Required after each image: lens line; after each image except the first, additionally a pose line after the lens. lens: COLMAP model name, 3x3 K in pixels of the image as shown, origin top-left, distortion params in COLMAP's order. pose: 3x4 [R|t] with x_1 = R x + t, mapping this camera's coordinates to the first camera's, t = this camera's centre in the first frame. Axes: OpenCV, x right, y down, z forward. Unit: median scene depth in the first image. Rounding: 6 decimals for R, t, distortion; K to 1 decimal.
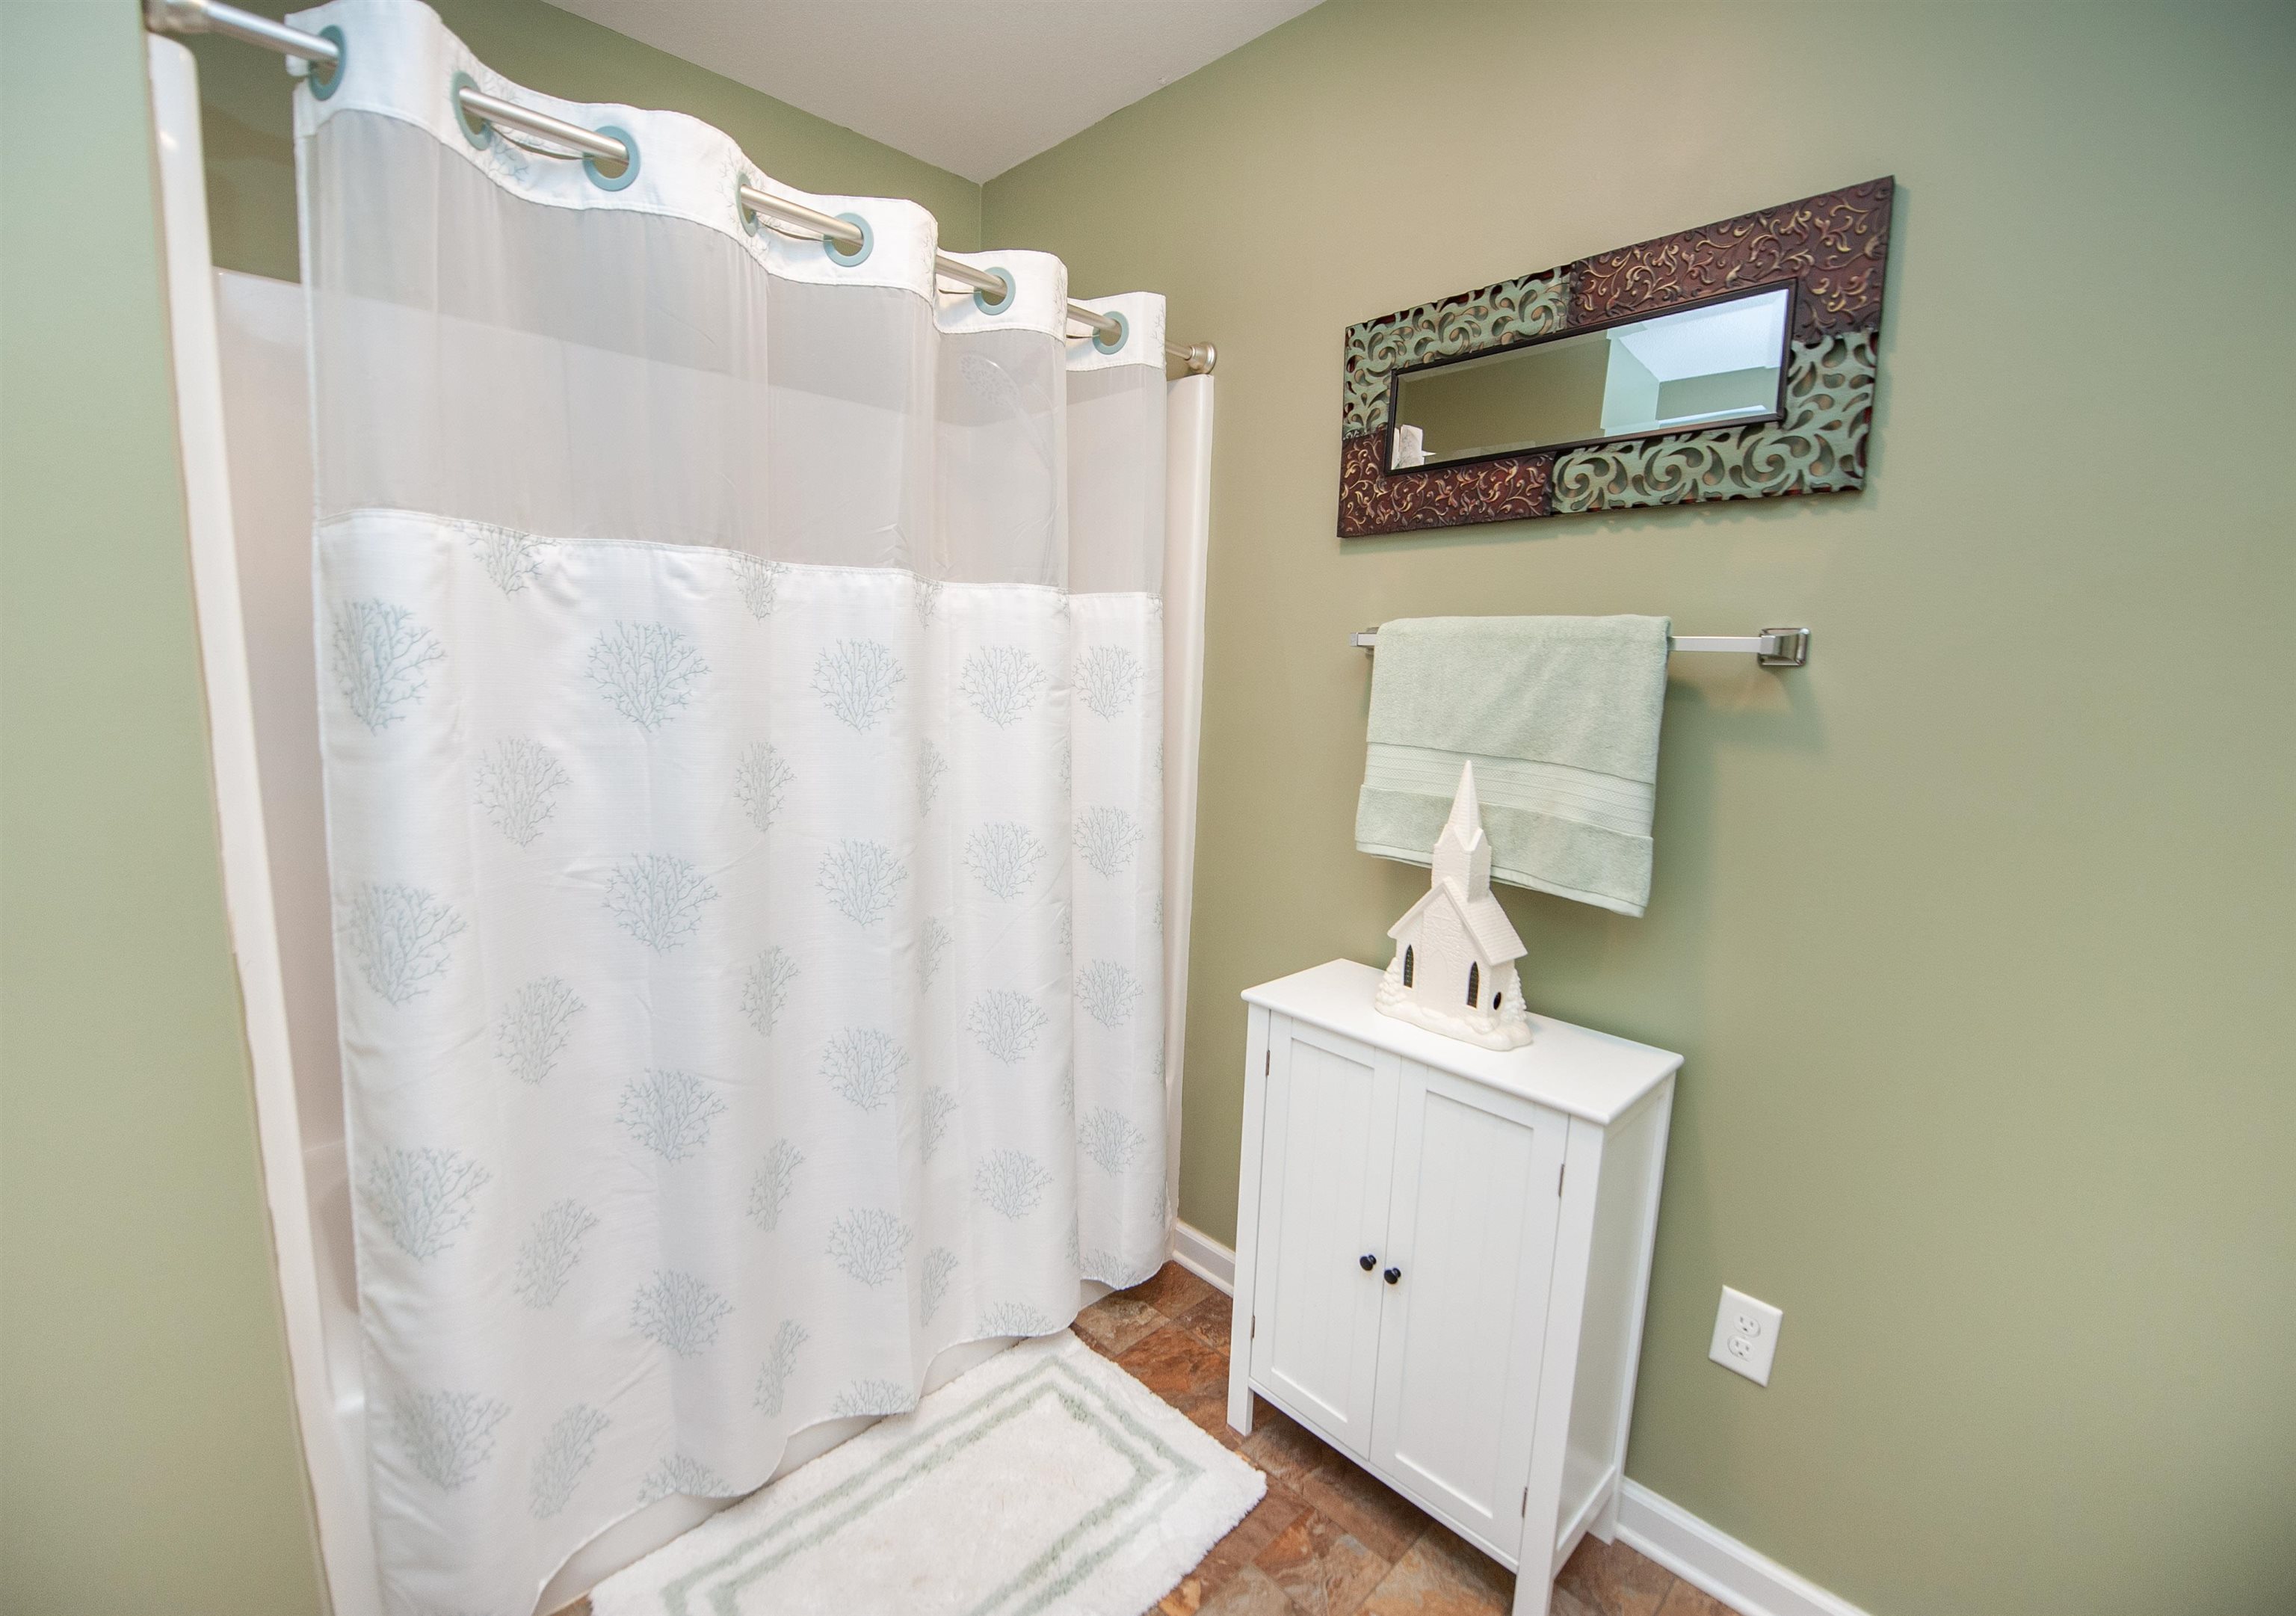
lens RADIAL K [[990.4, 0, 1140.5], [0, 990.4, 800.7], [0, 0, 1]] dist [-0.012929, -0.000507]
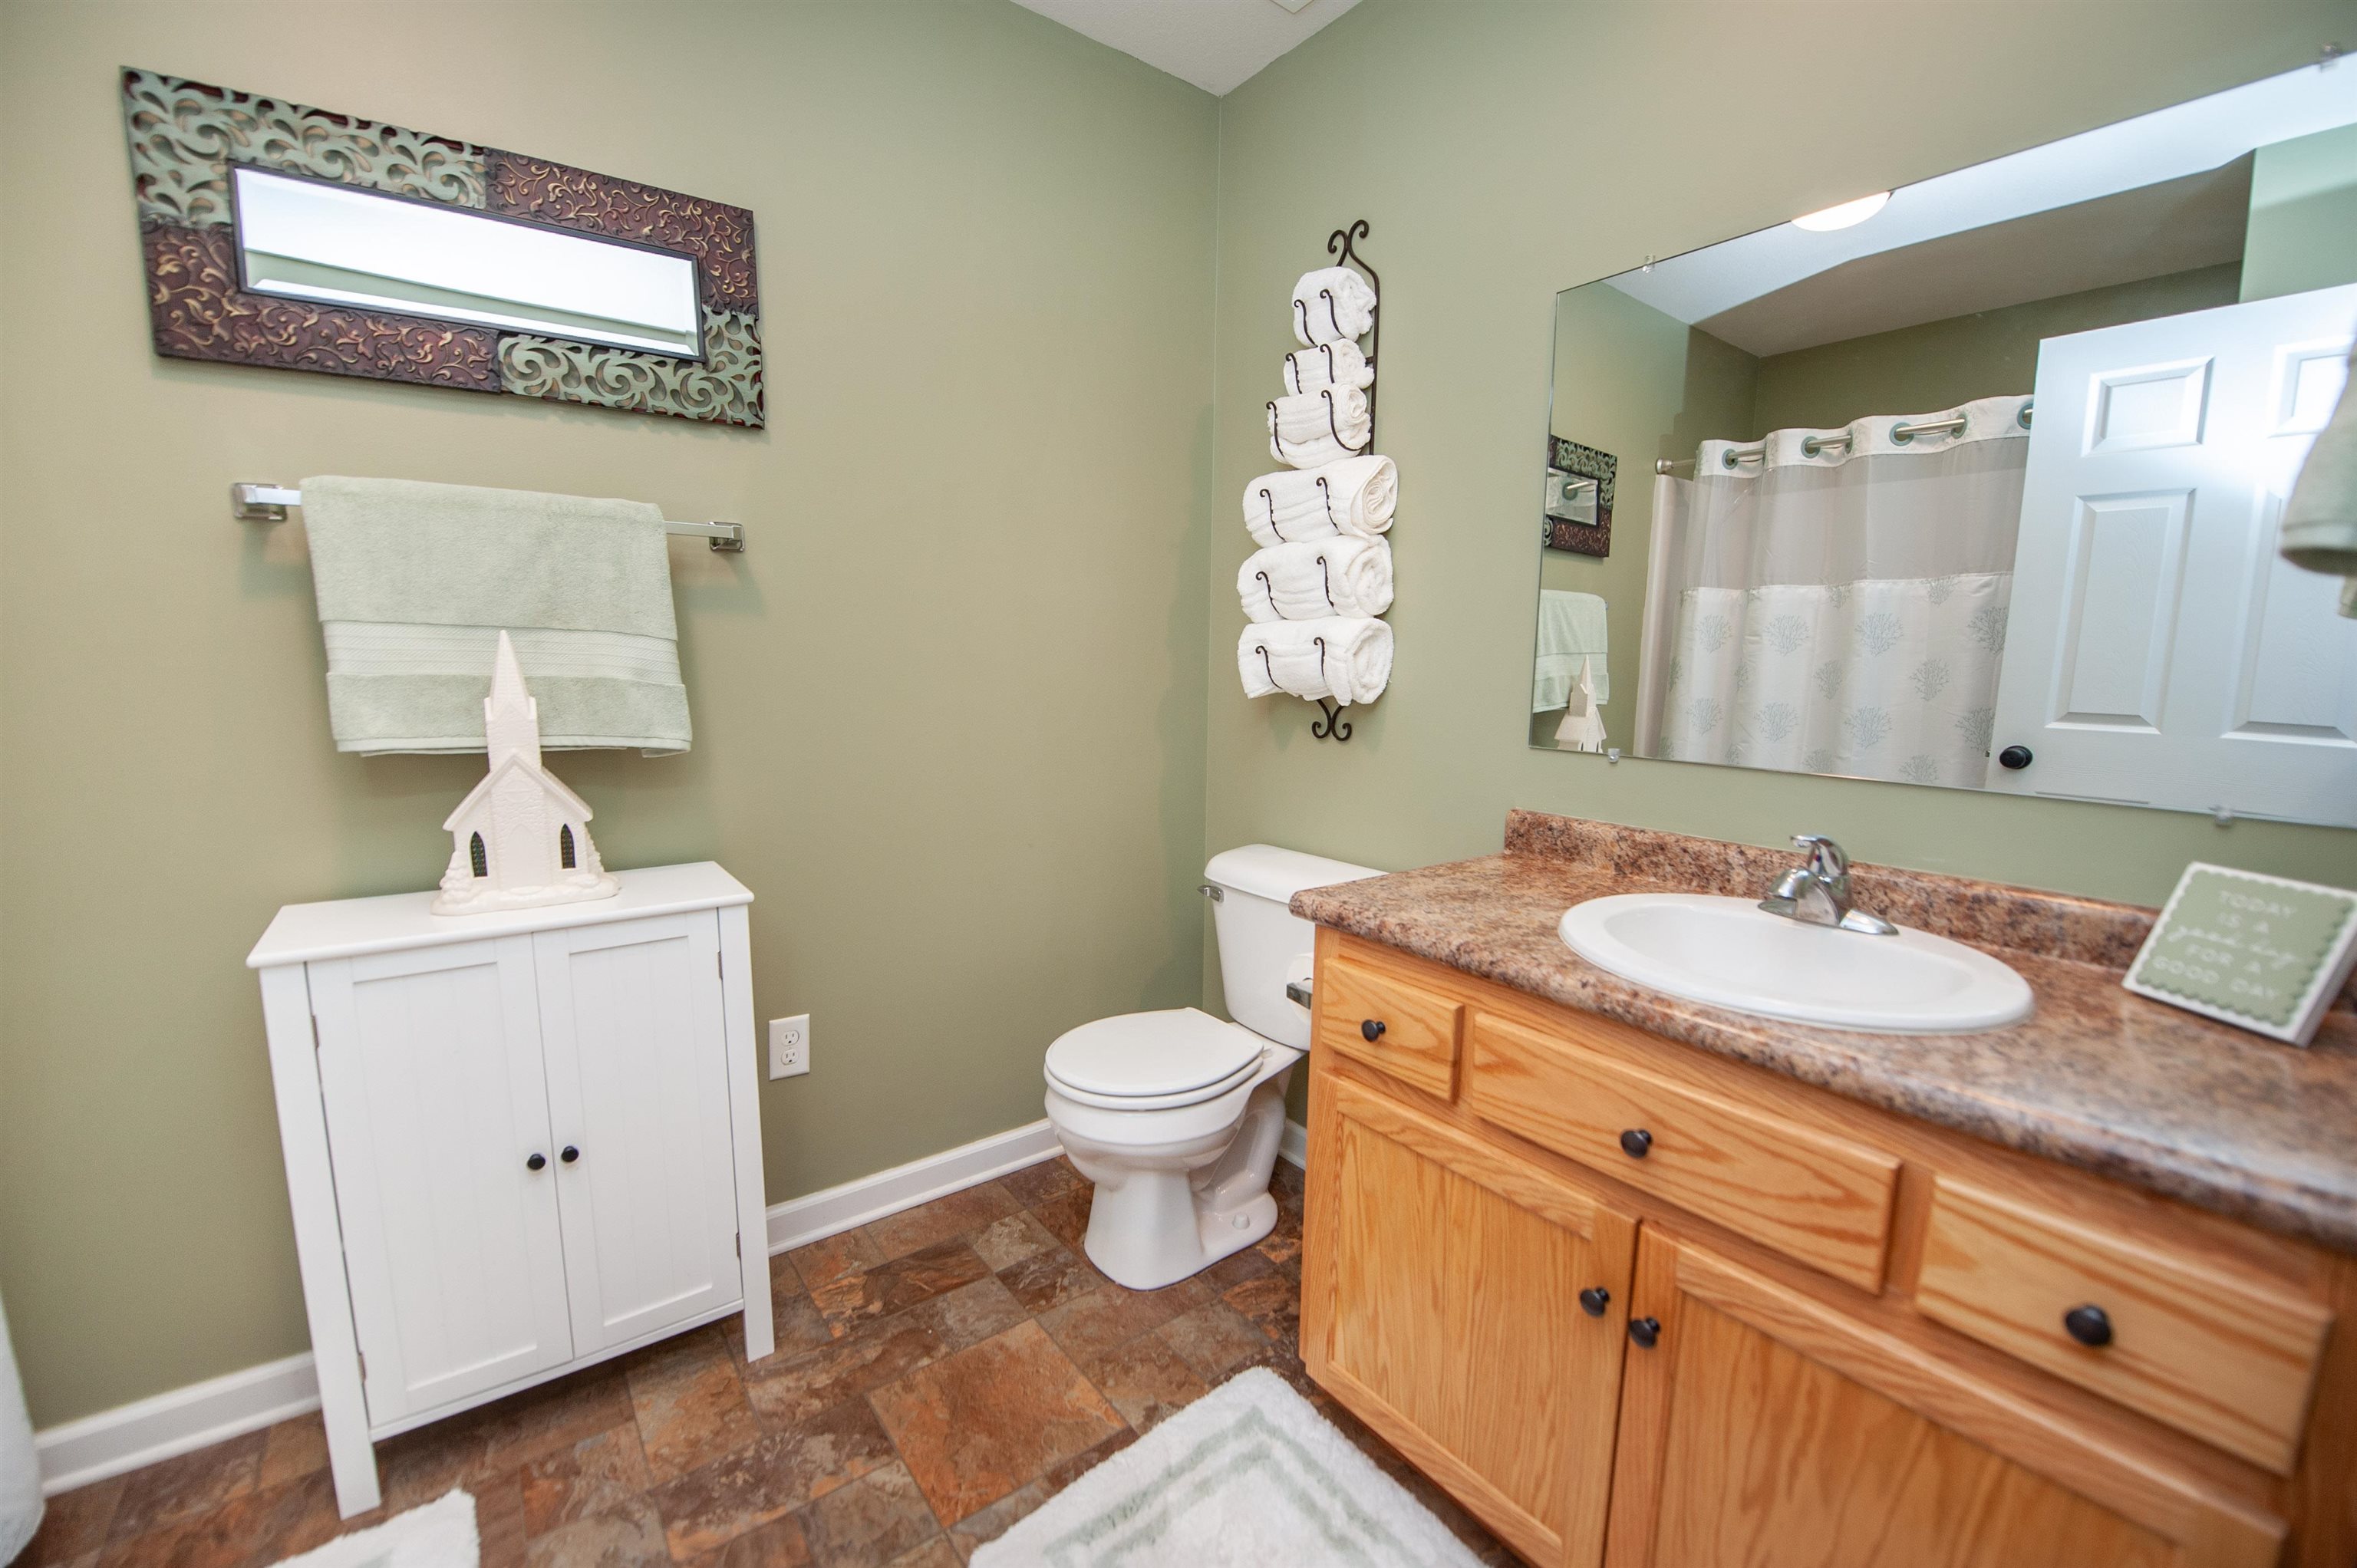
lens RADIAL K [[955.8, 0, 1184.6], [0, 955.8, 787.2], [0, 0, 1]] dist [-0.016134, -0.003151]
pose [[0.109725, -0.153911, 0.981973, -0.546667], [0.138645, 0.980650, 0.138212, 0.077598], [-0.984245, 0.120981, 0.128941, 0.231659]]
